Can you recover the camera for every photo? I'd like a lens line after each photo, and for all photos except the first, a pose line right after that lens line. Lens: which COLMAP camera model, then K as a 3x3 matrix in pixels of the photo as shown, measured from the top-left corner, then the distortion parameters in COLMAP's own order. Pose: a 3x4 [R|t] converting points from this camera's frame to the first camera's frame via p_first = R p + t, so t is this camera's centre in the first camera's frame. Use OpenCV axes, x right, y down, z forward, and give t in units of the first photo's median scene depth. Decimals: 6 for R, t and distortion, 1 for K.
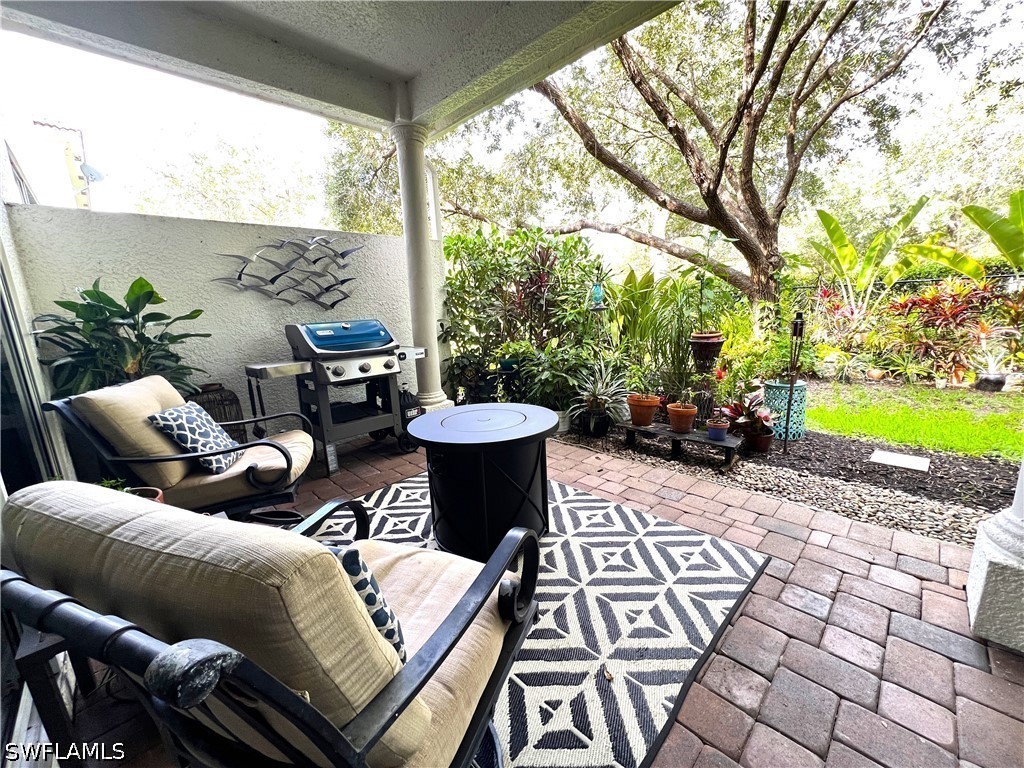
lens RADIAL K [[415.2, 0, 512.0], [0, 415.2, 384.0], [0, 0, 1]] dist [0.000697, 0.000129]
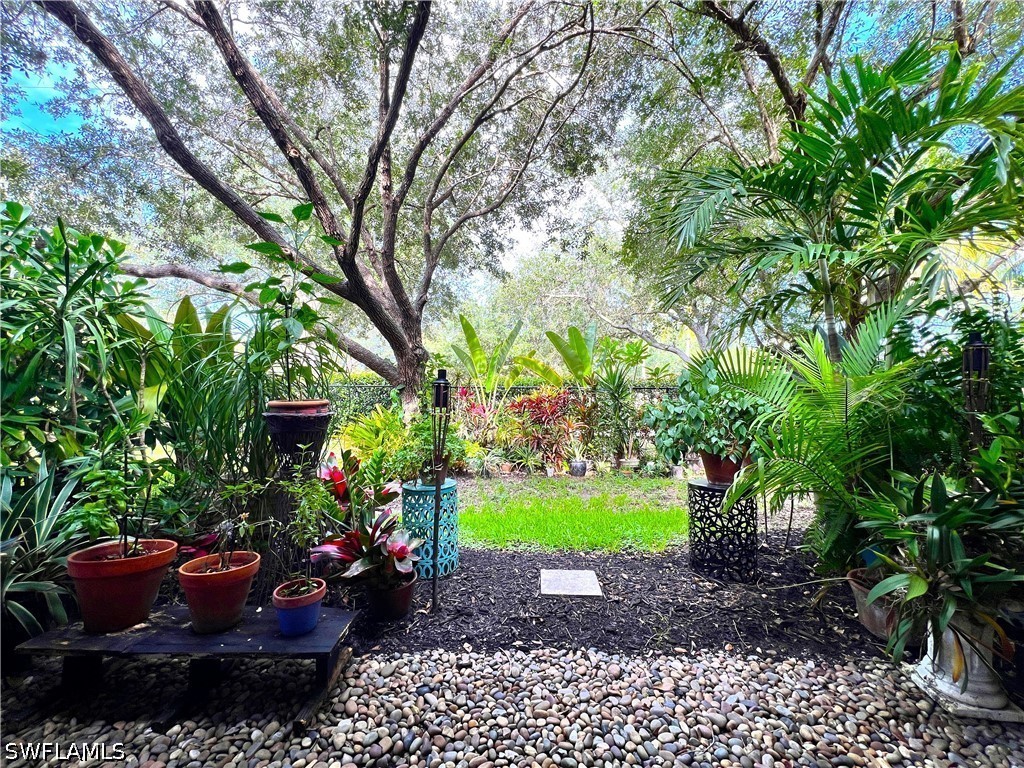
lens RADIAL K [[415.2, 0, 512.0], [0, 415.2, 384.0], [0, 0, 1]] dist [0.000697, 0.000129]
pose [[0.725281, 0.084078, 0.683300, 0.280543], [0.089132, 0.972694, -0.214295, -0.004505], [-0.682659, 0.216328, 0.697982, 0.405640]]
